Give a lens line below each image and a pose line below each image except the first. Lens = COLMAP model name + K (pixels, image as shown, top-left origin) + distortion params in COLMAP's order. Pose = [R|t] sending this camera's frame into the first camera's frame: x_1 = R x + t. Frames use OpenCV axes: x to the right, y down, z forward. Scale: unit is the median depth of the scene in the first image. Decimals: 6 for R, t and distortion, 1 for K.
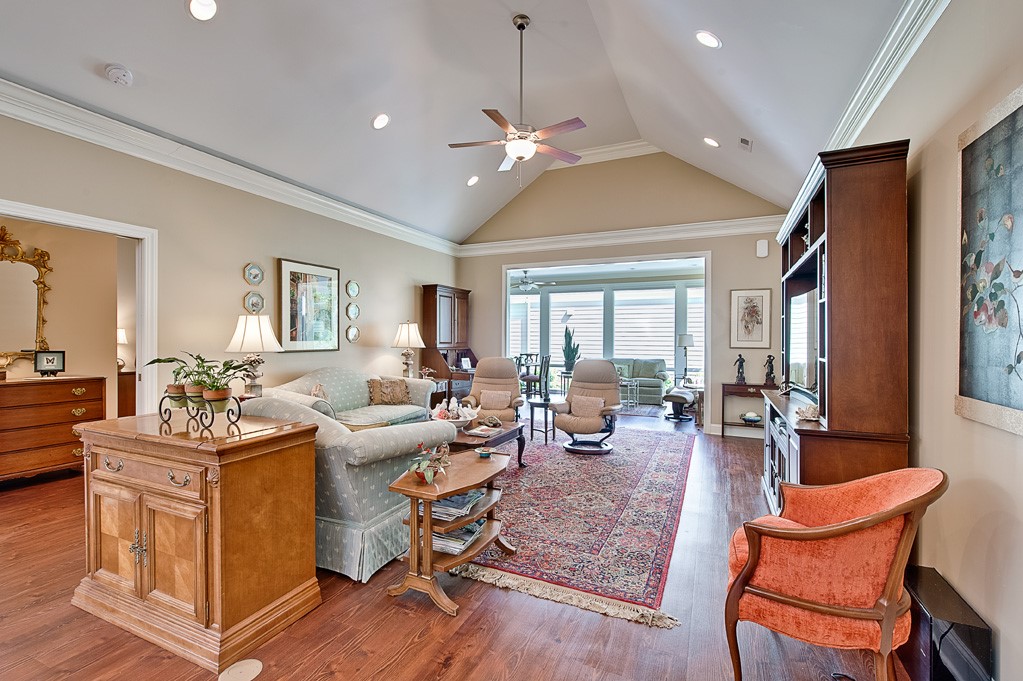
lens RADIAL K [[447.6, 0, 511.5], [0, 447.6, 340.5], [0, 0, 1]] dist [0.000597, 0.000079]
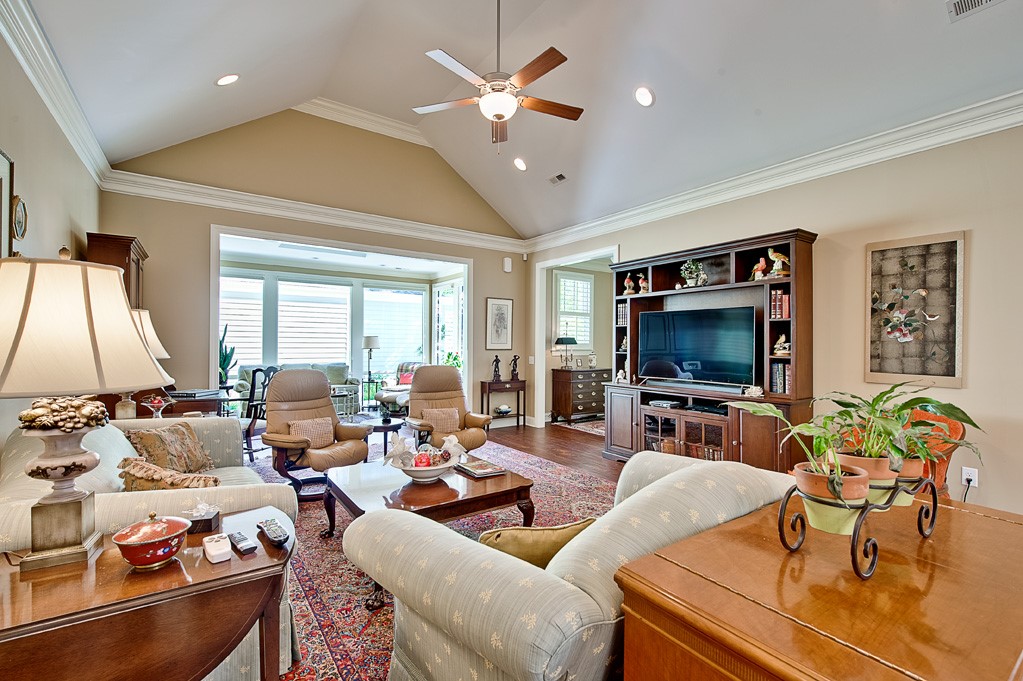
lens RADIAL K [[447.6, 0, 511.5], [0, 447.6, 340.5], [0, 0, 1]] dist [0.000597, 0.000079]
pose [[0.508192, 0.002607, 0.861240, -0.357864], [-0.001409, 0.999997, -0.002196, -0.003081], [-0.861243, -0.000098, 0.508194, 0.313668]]
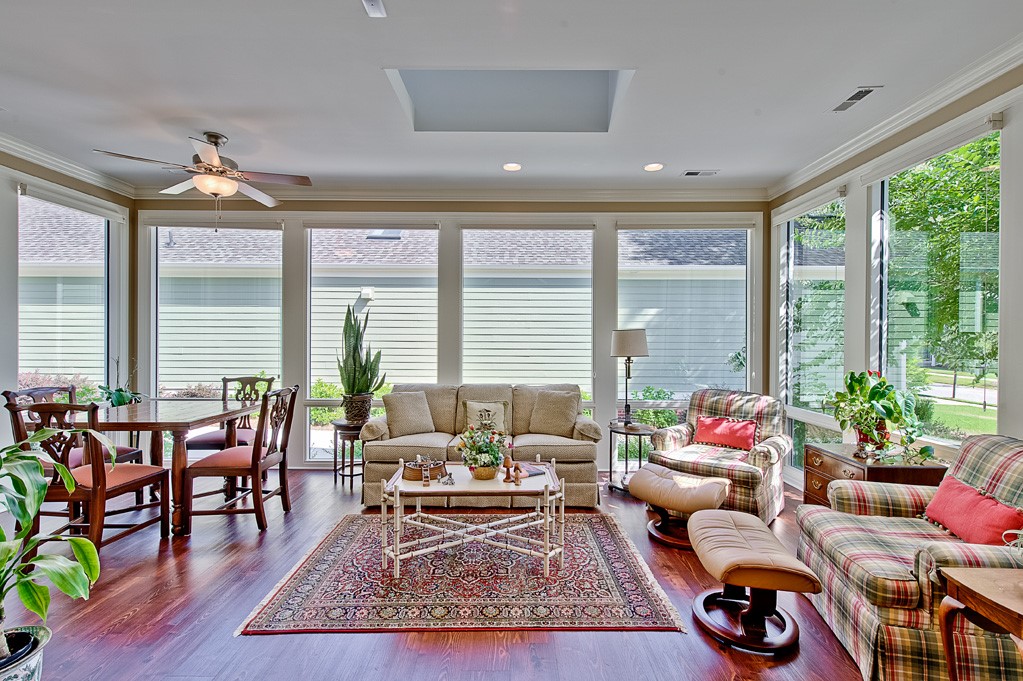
lens RADIAL K [[458.3, 0, 511.5], [0, 458.3, 340.5], [0, 0, 1]] dist [-0.000492, -0.000014]
pose [[0.912266, -0.002327, 0.409592, 0.123926], [0.002088, 0.999997, 0.001030, -0.003587], [-0.409593, -0.000084, 0.912268, 0.796212]]
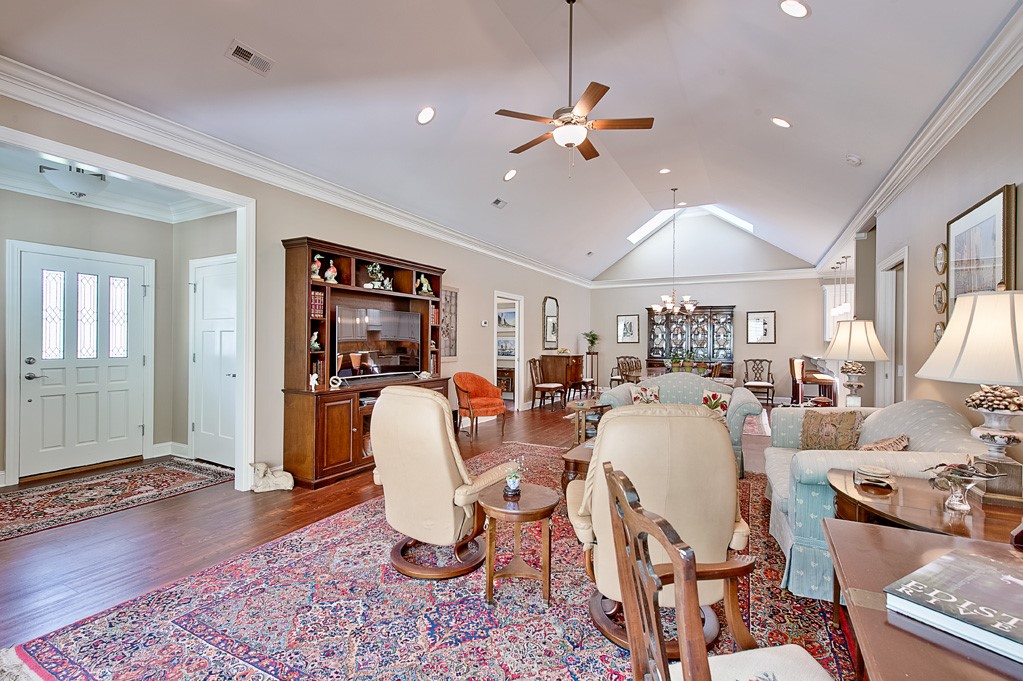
lens RADIAL K [[458.3, 0, 511.5], [0, 458.3, 340.5], [0, 0, 1]] dist [-0.000492, -0.000014]
pose [[-0.997860, -0.008071, 0.064889, 0.041217], [-0.008173, 0.999966, -0.001300, -0.001964], [-0.064877, -0.001827, -0.997892, 1.060138]]
